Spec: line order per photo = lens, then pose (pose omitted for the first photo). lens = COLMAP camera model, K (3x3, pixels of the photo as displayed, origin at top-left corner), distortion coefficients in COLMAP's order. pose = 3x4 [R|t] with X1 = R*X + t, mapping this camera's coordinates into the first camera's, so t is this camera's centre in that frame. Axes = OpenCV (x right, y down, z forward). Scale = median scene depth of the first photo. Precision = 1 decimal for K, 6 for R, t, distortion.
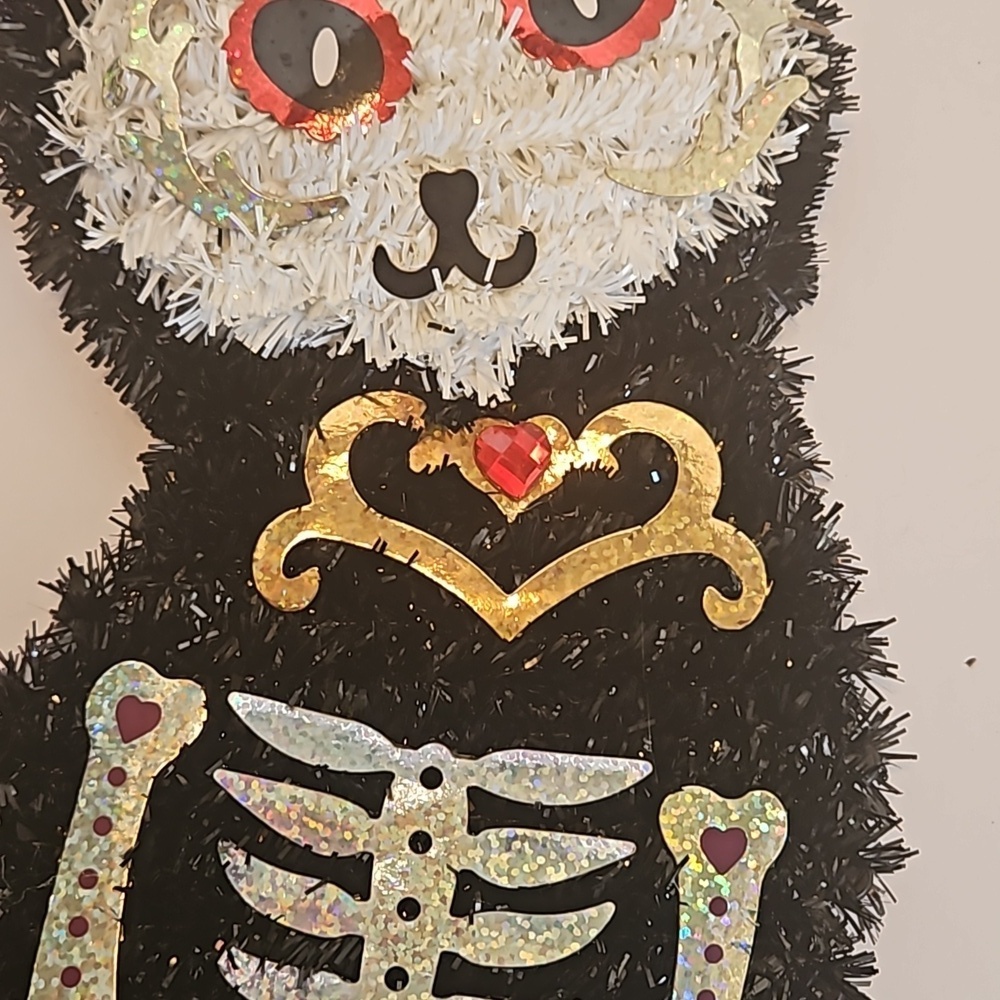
lens RADIAL K [[1488.5, 0, 501.5], [0, 1488.5, 476.5], [0, 0, 1]] dist [0.043093, -0.064844]
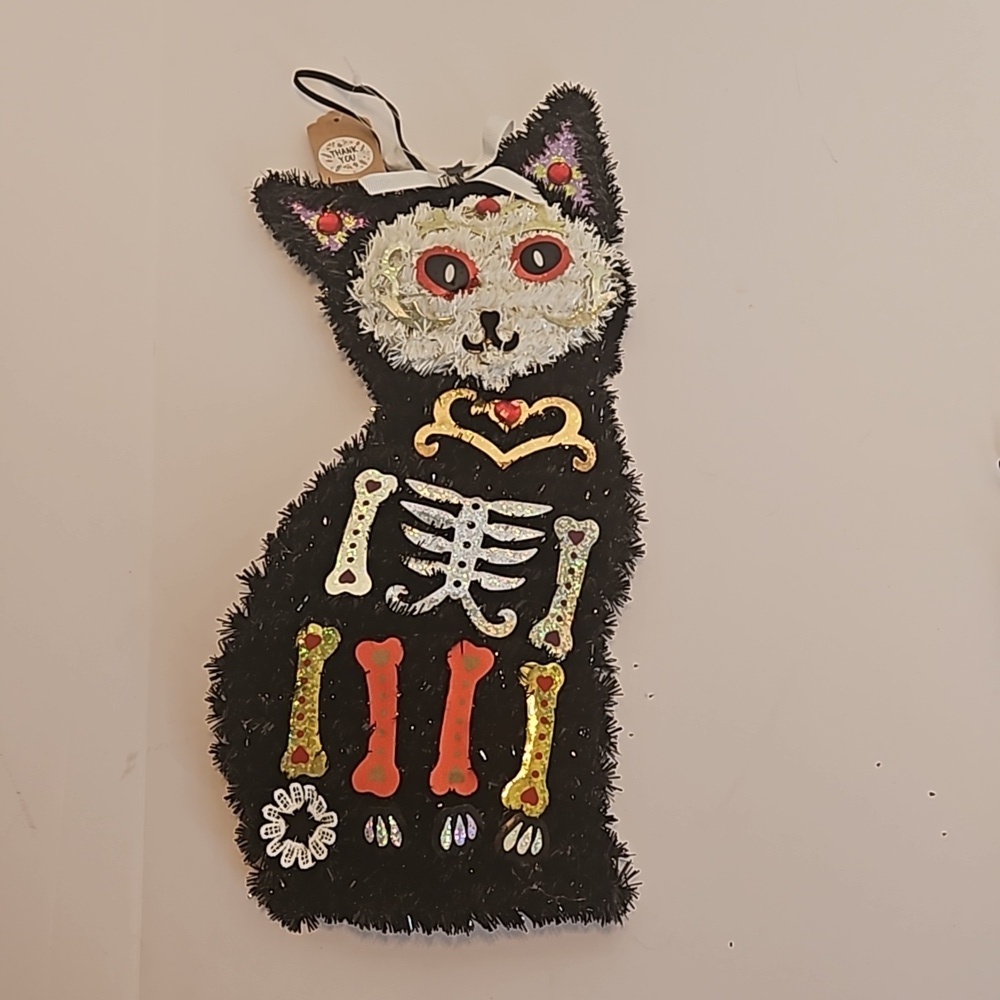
lens RADIAL K [[1451.7, 0, 500.0], [0, 1451.7, 500.0], [0, 0, 1]] dist [0.102547, -0.373417]
pose [[0.998871, 0.045615, 0.013233, -0.036156], [-0.041130, 0.970083, -0.239264, 0.820599], [-0.023751, 0.238450, 0.970864, -1.651431]]
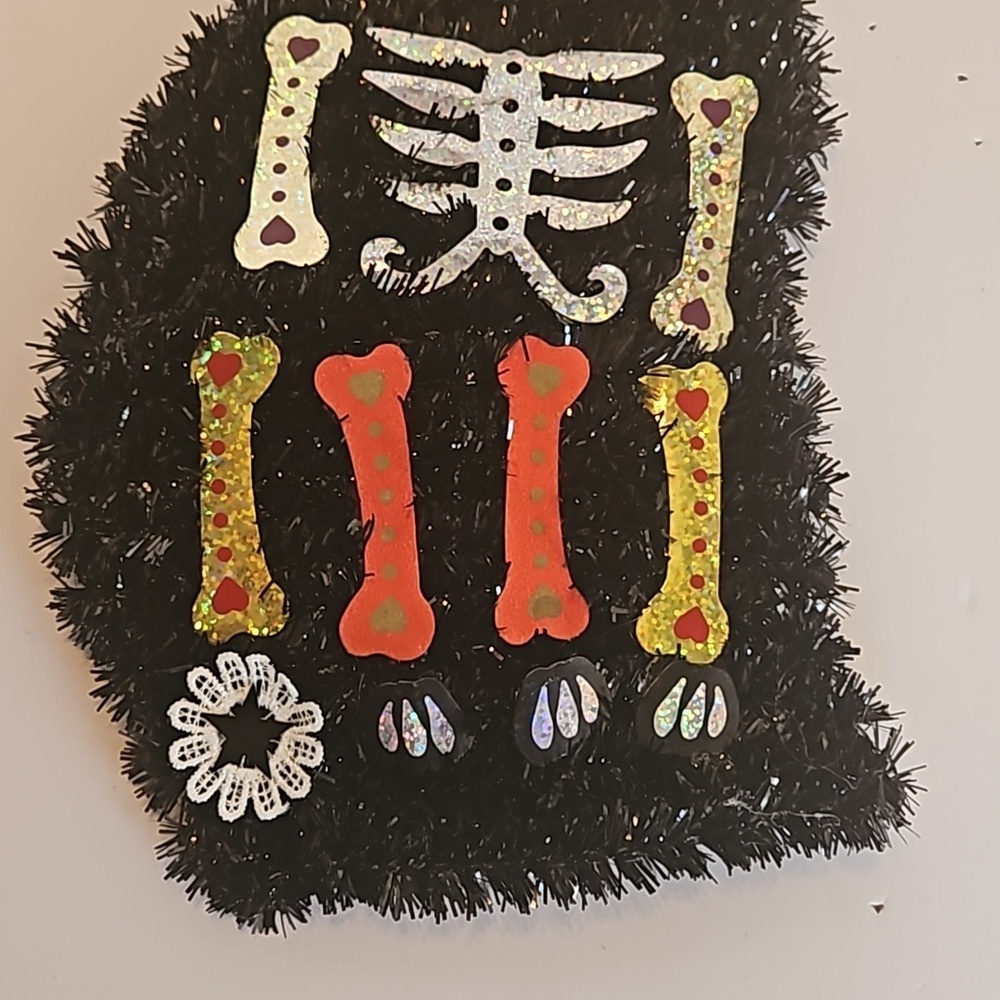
lens RADIAL K [[1419.0, 0, 473.4], [0, 1419.0, 488.4], [0, 0, 1]] dist [0.063524, -0.012156]
pose [[0.996051, -0.063995, 0.061541, -0.187966], [0.067418, 0.996194, -0.055253, 0.649643], [-0.057771, 0.059184, 0.996574, -0.333245]]
